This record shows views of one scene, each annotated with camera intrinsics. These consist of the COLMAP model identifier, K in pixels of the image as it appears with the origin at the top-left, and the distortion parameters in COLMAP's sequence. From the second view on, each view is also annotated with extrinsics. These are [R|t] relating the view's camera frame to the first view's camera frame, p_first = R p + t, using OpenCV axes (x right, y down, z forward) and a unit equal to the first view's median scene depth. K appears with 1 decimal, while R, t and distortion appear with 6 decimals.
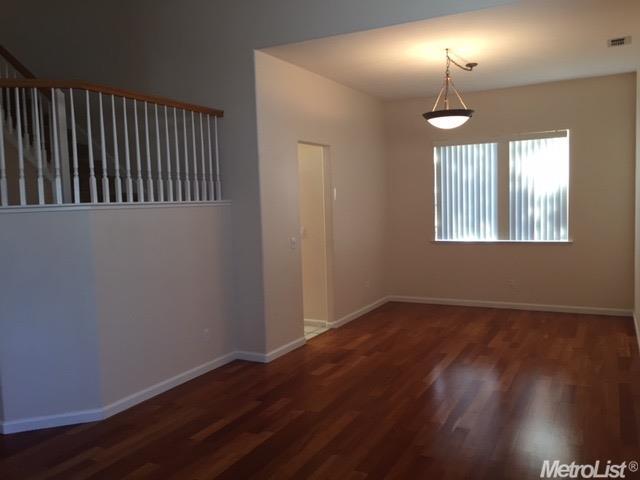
lens RADIAL K [[550.9, 0, 314.2], [0, 550.9, 236.5], [0, 0, 1]] dist [0.047333, -0.026047]
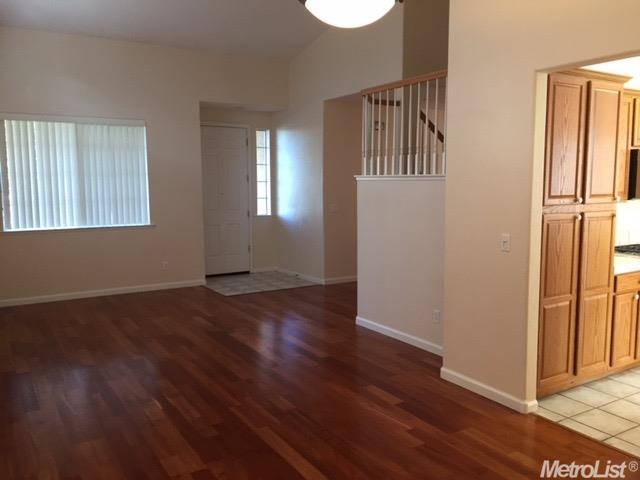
lens RADIAL K [[550.9, 0, 322.2], [0, 550.9, 237.8], [0, 0, 1]] dist [0.047333, -0.026047]
pose [[-0.504771, 0.125120, -0.854138, 0.778607], [-0.041638, 0.984760, 0.168862, -0.119314], [0.862248, 0.120801, -0.491869, 1.424752]]
